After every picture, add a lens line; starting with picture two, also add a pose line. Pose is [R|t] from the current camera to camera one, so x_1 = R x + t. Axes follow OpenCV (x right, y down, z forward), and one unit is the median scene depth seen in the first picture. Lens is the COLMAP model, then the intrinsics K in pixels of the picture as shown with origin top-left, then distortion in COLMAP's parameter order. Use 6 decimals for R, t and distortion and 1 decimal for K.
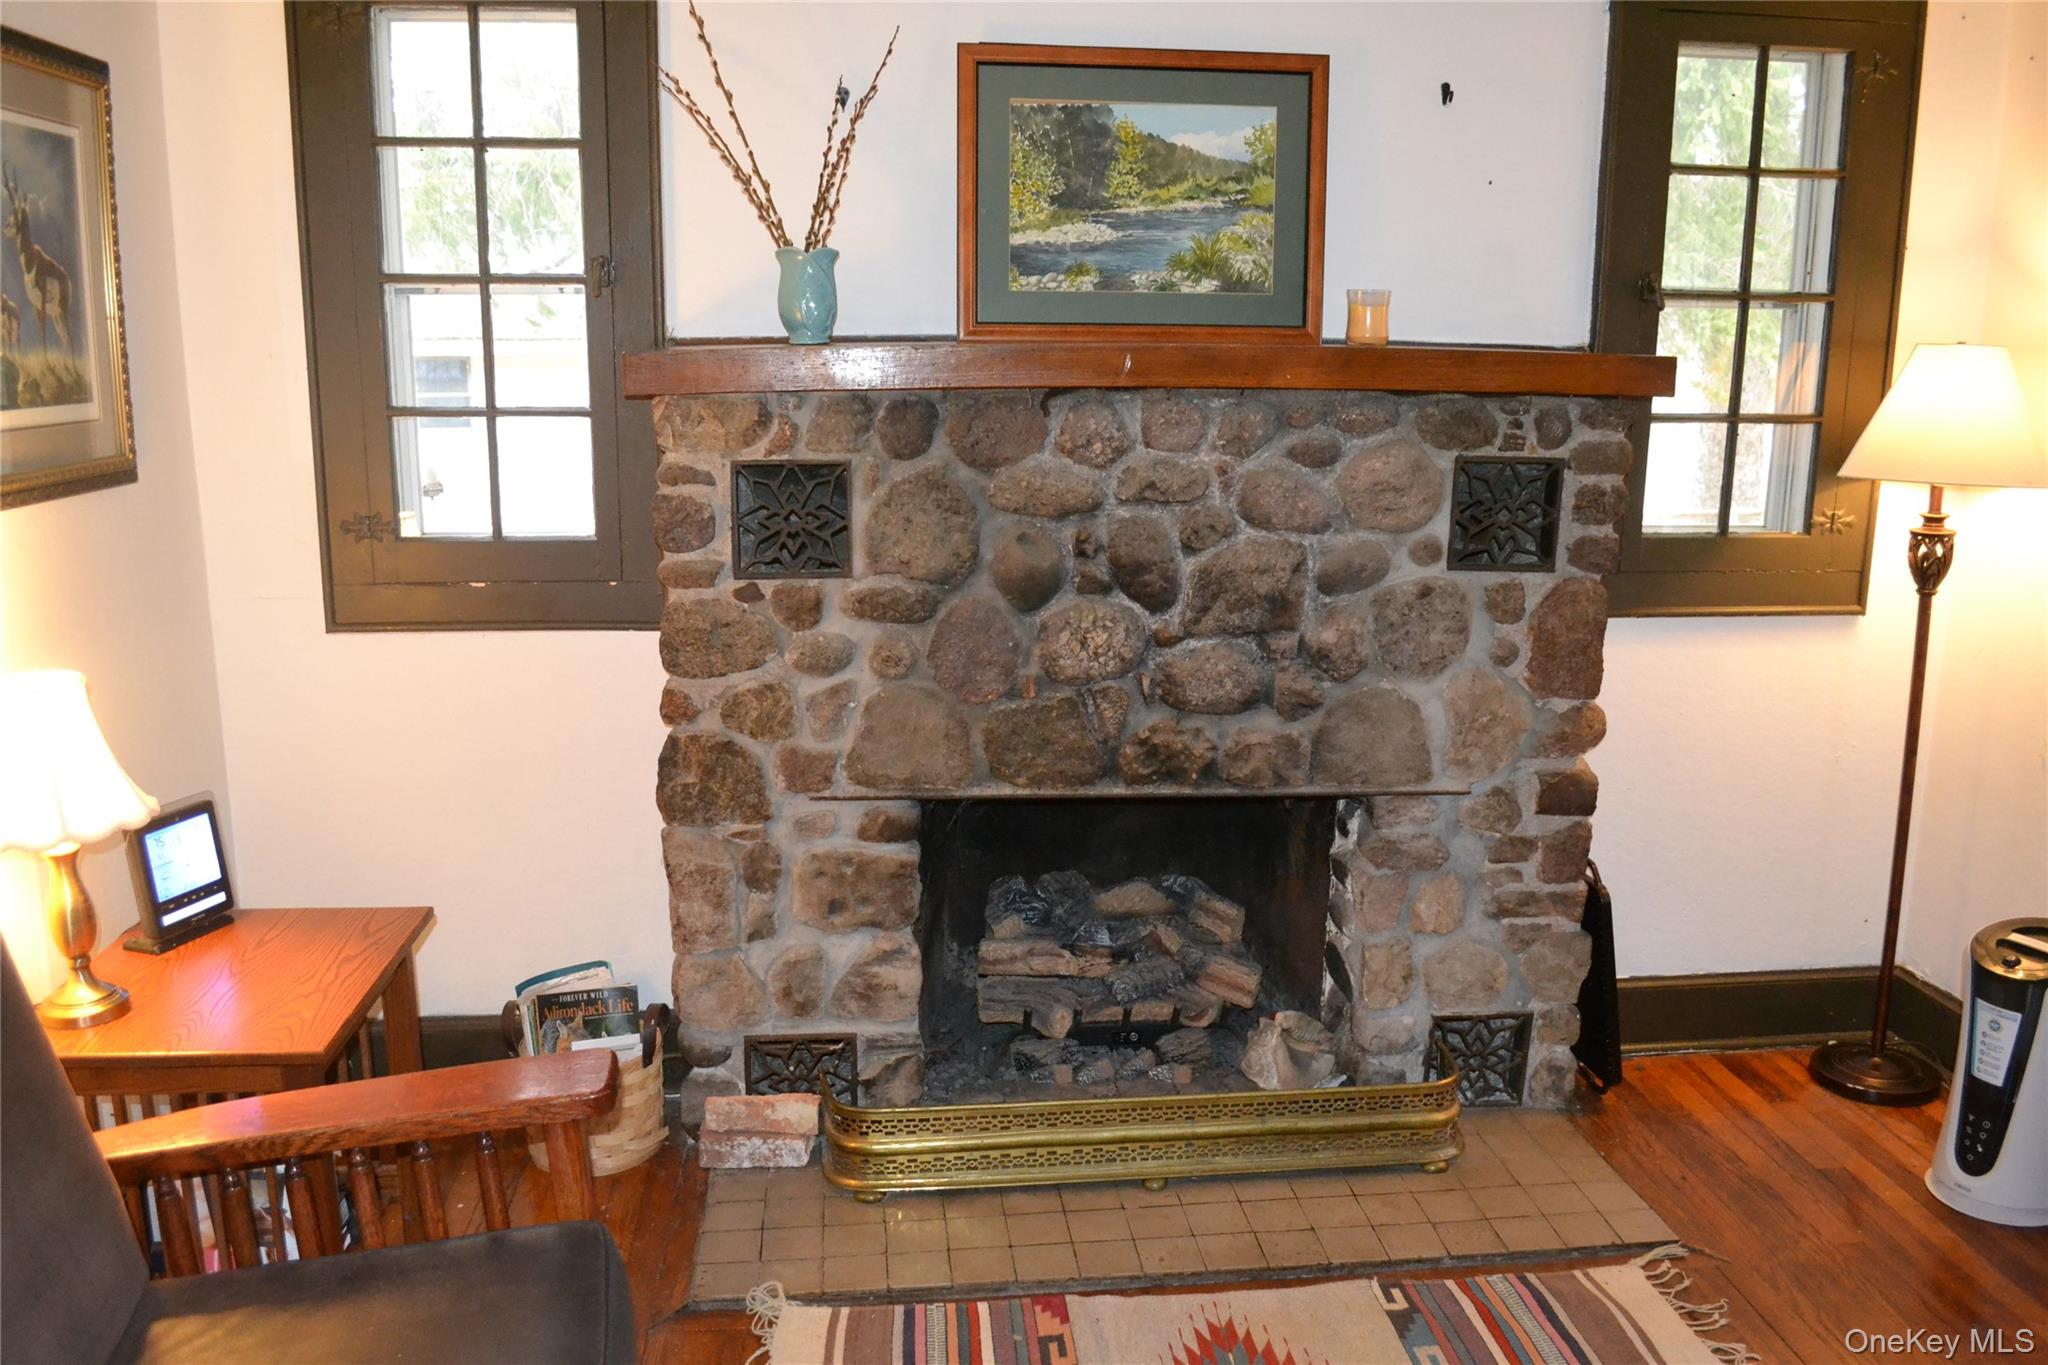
lens RADIAL K [[1621.0, 0, 1023.3], [0, 1621.0, 695.2], [0, 0, 1]] dist [-0.087110, -0.004078]
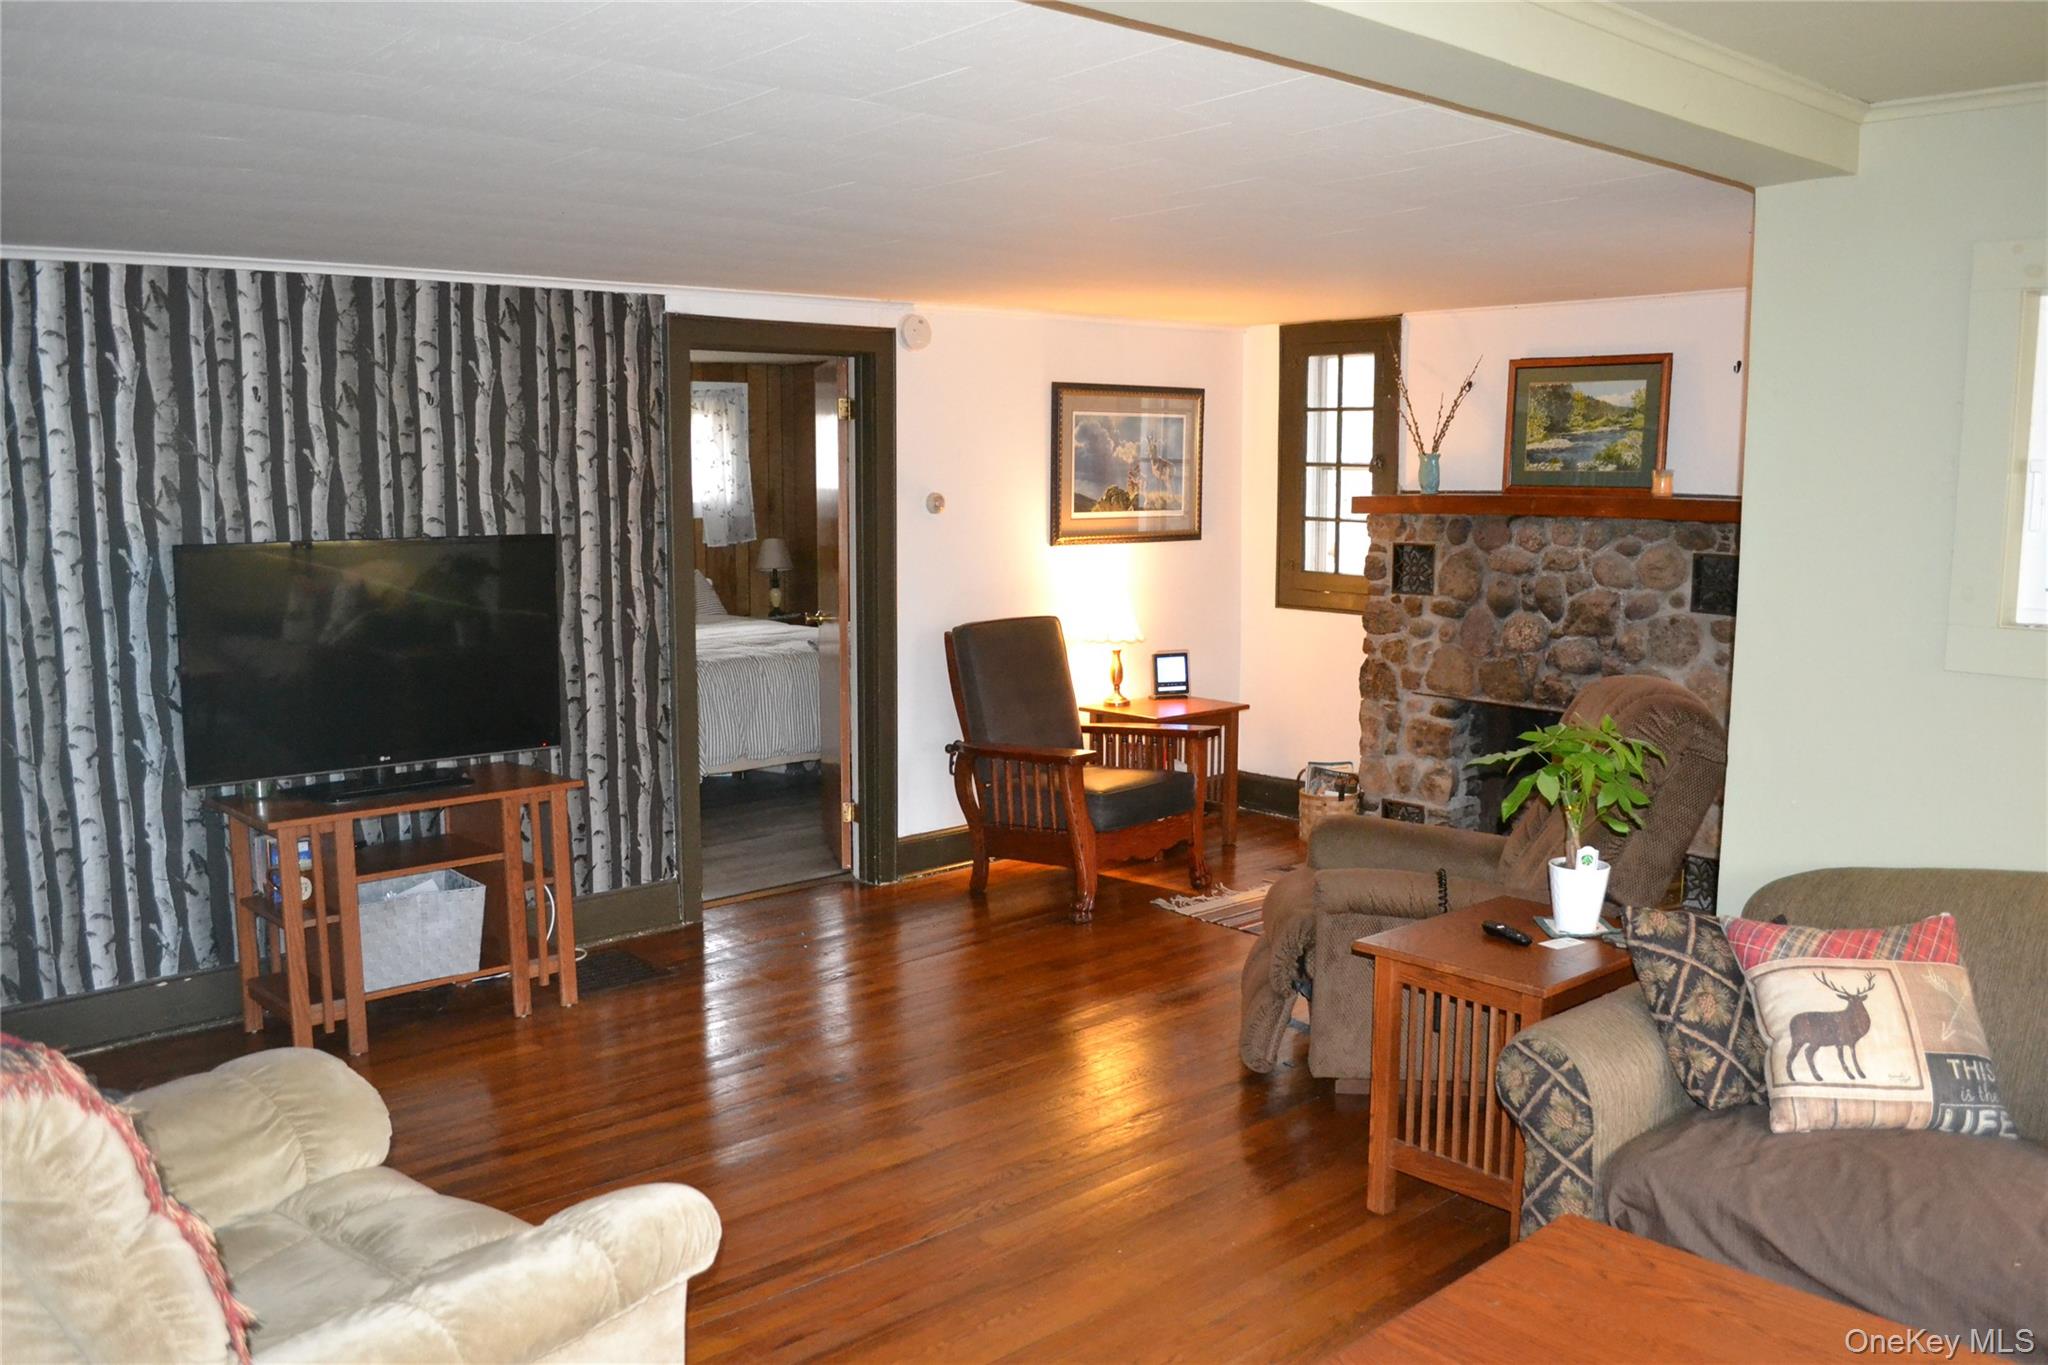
lens RADIAL K [[1621.0, 0, 1023.1], [0, 1621.0, 681.9], [0, 0, 1]] dist [-0.087110, -0.004078]
pose [[0.597224, 0.097517, -0.796124, 1.337710], [-0.165925, 0.986131, -0.003680, 0.147739], [0.784724, 0.134295, 0.605122, -0.791730]]
